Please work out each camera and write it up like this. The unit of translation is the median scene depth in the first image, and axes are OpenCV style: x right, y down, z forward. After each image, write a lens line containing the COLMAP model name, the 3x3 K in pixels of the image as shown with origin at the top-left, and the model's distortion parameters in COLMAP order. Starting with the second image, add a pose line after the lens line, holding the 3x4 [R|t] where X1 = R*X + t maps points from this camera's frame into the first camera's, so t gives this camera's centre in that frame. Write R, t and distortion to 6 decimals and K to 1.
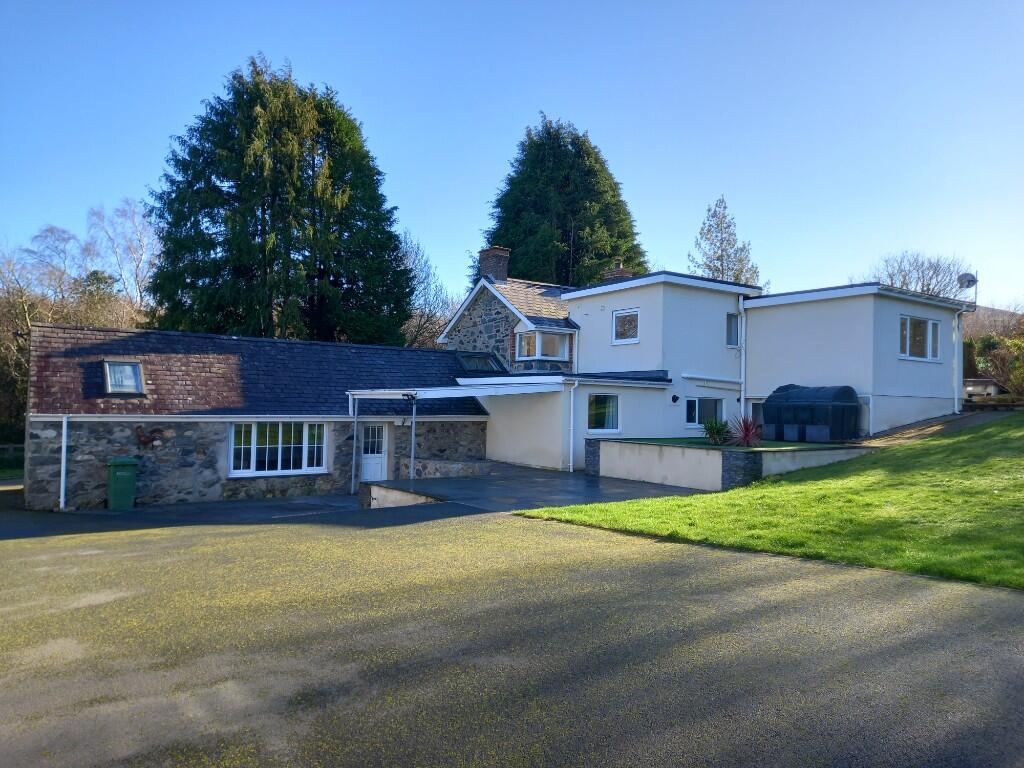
lens RADIAL K [[739.9, 0, 514.1], [0, 739.9, 384.7], [0, 0, 1]] dist [0.026778, -0.002103]
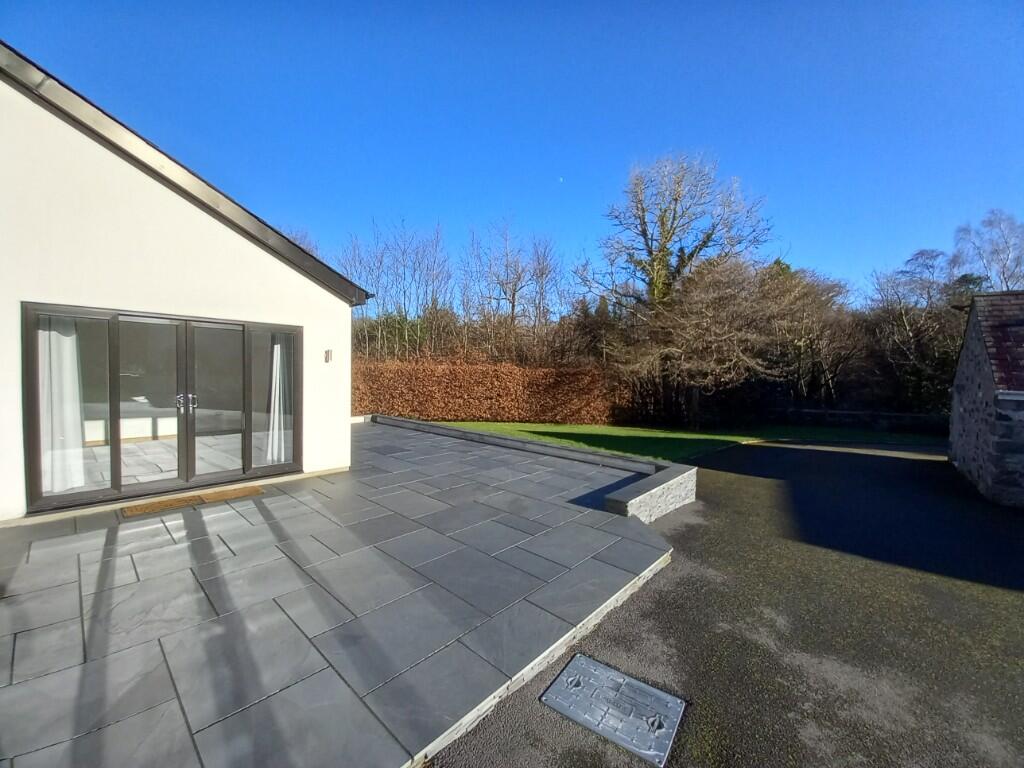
lens RADIAL K [[407.7, 0, 510.3], [0, 407.7, 385.6], [0, 0, 1]] dist [-0.010198, -0.000544]
pose [[0.244123, 0.012057, -0.969669, -0.095357], [0.022186, 0.999592, 0.018015, 0.003516], [0.969490, -0.025911, 0.243756, 0.099507]]
